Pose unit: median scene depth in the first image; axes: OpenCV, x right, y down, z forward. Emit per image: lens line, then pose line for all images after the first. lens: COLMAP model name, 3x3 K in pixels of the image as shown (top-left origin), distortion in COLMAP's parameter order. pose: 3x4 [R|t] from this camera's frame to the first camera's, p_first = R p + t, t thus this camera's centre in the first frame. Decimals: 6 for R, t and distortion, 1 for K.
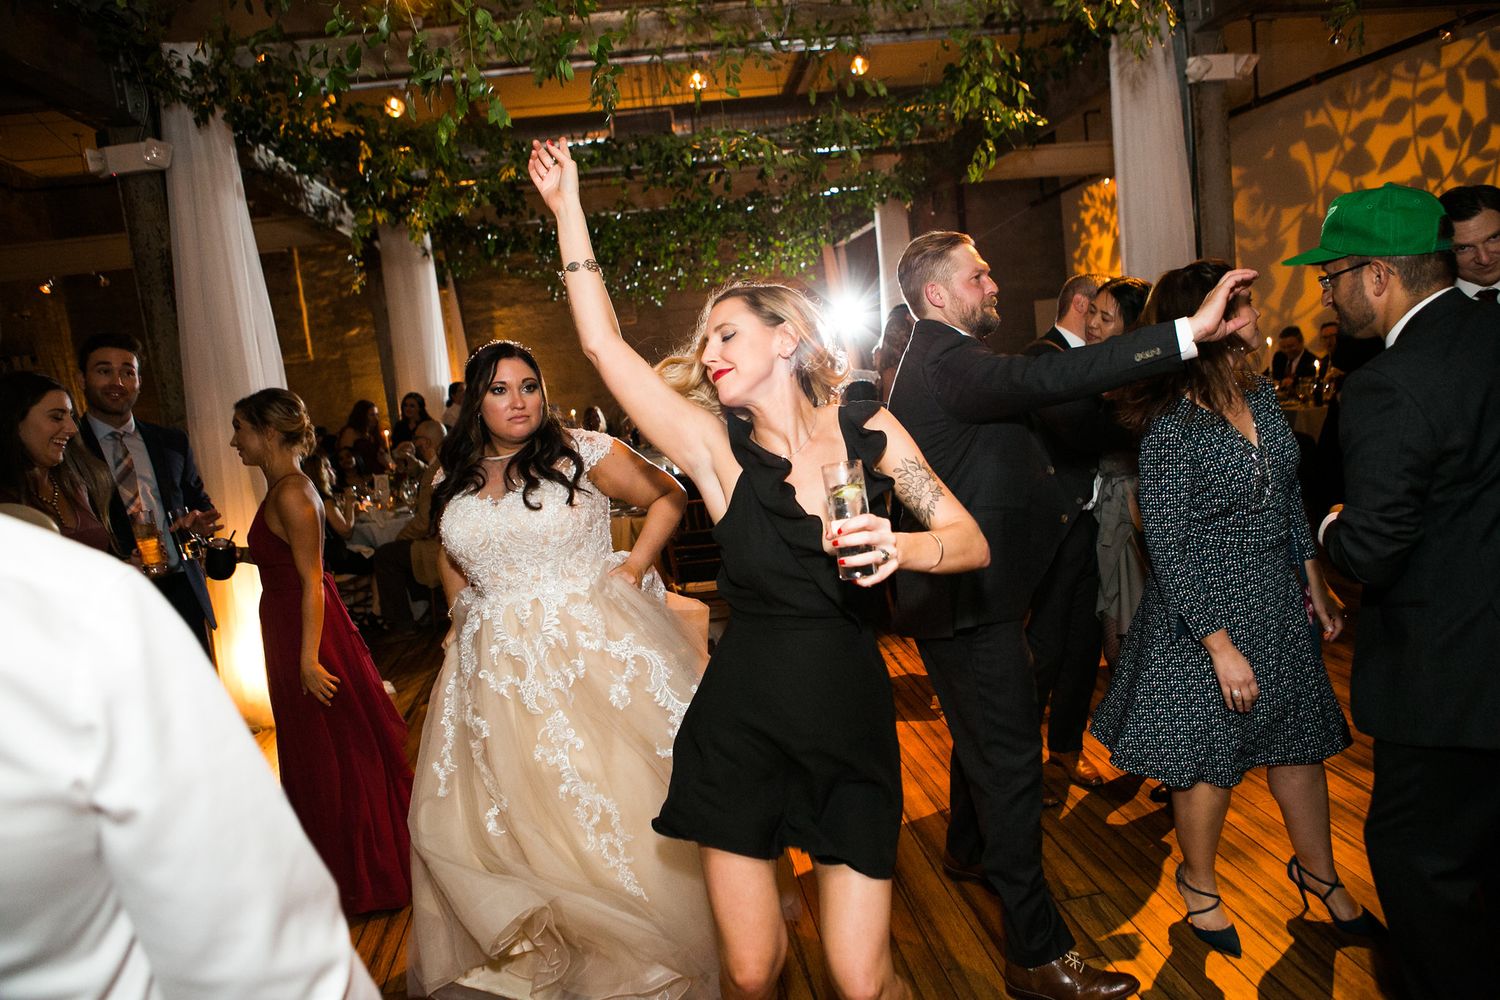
lens RADIAL K [[1022.0, 0, 759.3], [0, 1022.0, 489.3], [0, 0, 1]] dist [-0.051940, 0.018755]
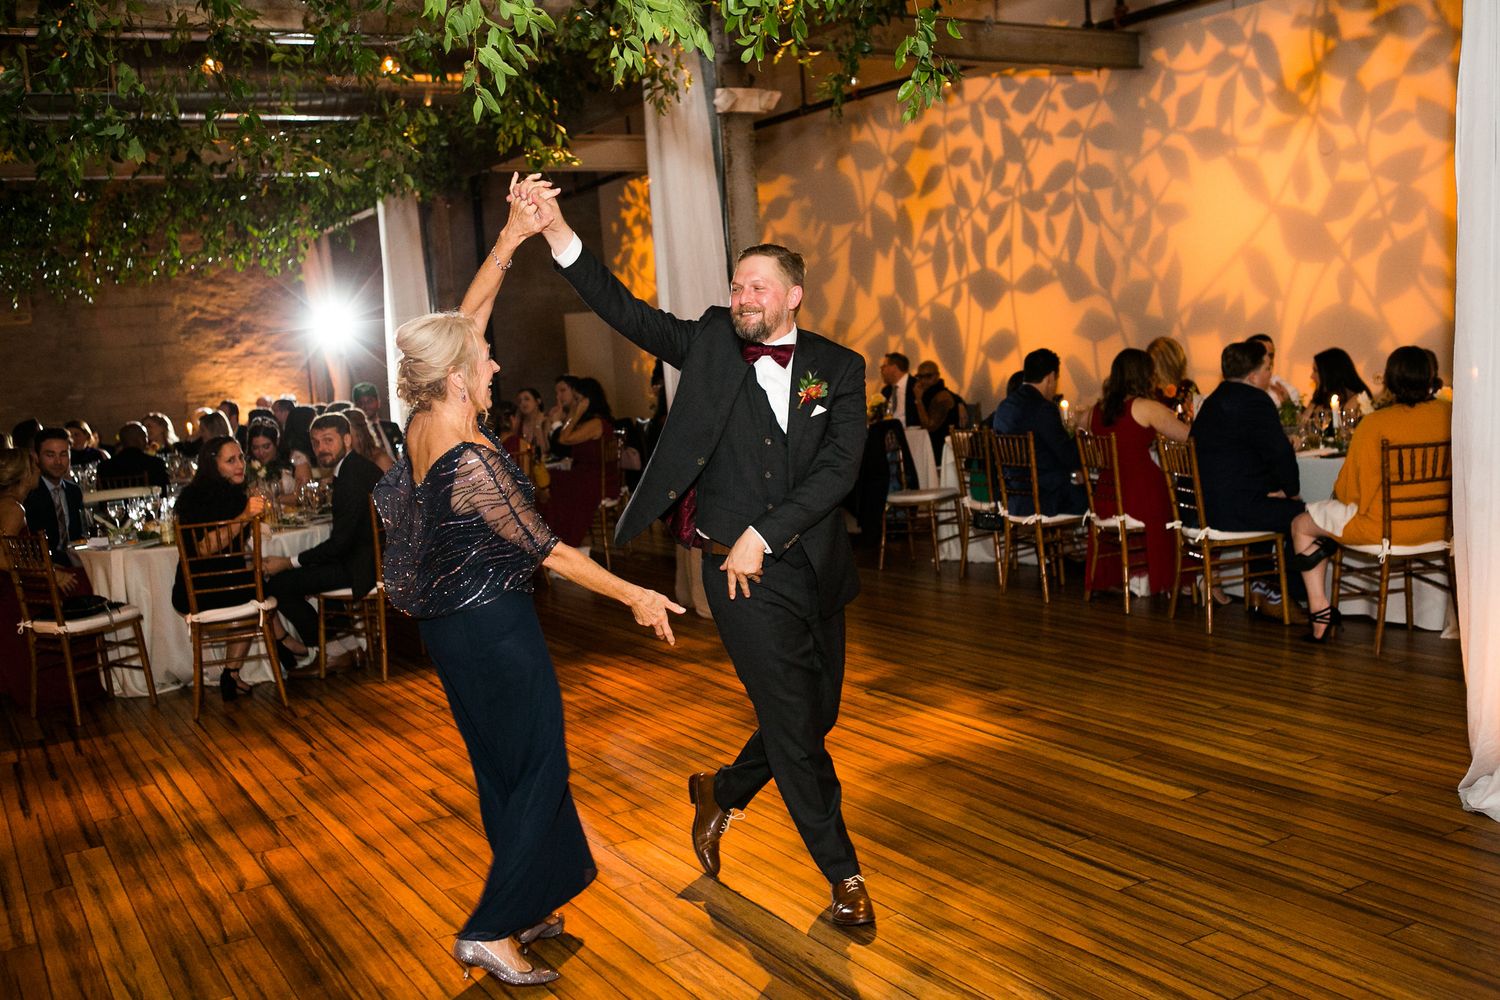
lens RADIAL K [[1447.0, 0, 752.8], [0, 1447.0, 487.3], [0, 0, 1]] dist [-0.024476, 0.000000]
pose [[0.924838, -0.003360, 0.380346, -0.065313], [0.025346, 0.998283, -0.052813, 0.035627], [-0.379516, 0.058484, 0.923335, -0.229163]]
